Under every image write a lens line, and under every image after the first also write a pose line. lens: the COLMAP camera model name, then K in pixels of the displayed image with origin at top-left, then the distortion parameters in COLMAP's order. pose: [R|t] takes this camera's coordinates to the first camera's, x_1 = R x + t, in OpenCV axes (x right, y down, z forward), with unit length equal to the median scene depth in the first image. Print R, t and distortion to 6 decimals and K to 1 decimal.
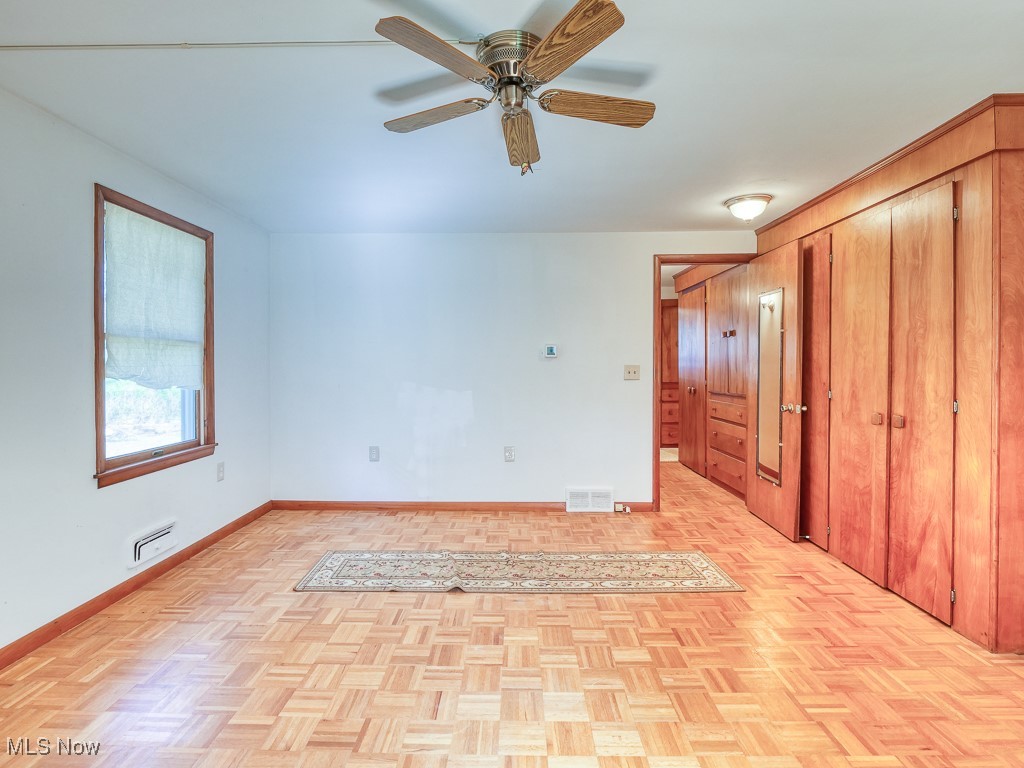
lens RADIAL K [[503.8, 0, 510.0], [0, 503.8, 371.6], [0, 0, 1]] dist [-0.011569, -0.001198]
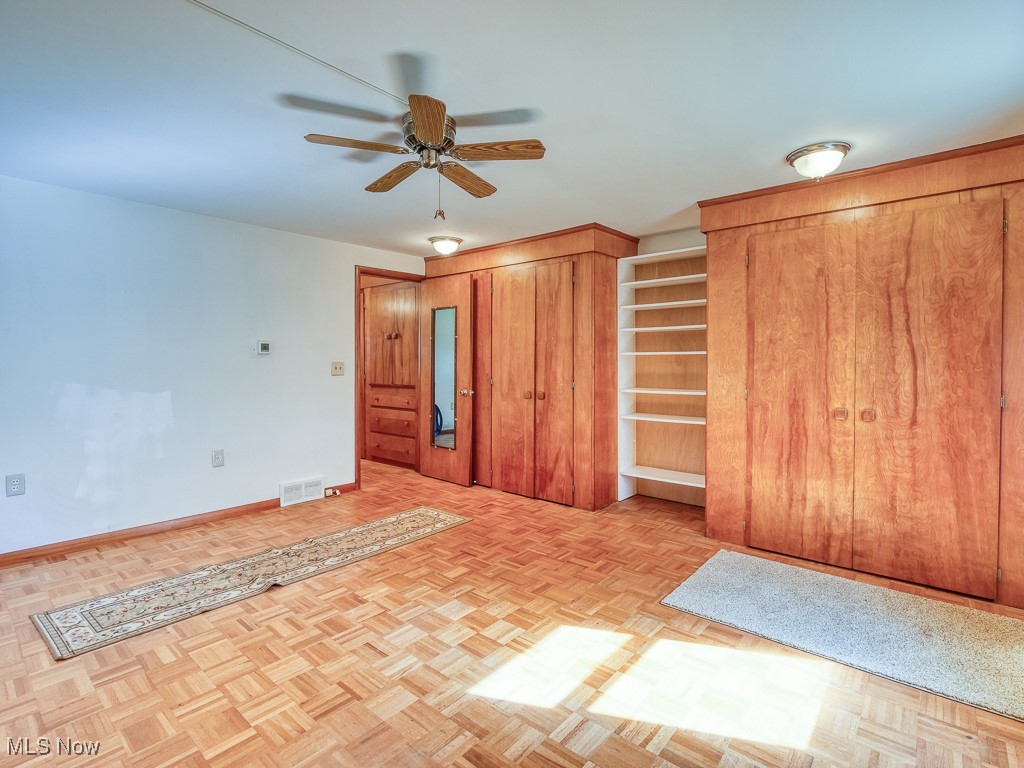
lens RADIAL K [[503.8, 0, 510.0], [0, 503.8, 371.6], [0, 0, 1]] dist [-0.011569, -0.001198]
pose [[0.638334, -0.014553, 0.769622, -0.529724], [0.009315, 0.999894, 0.011182, -0.000812], [-0.769703, 0.000031, 0.638402, 0.001186]]
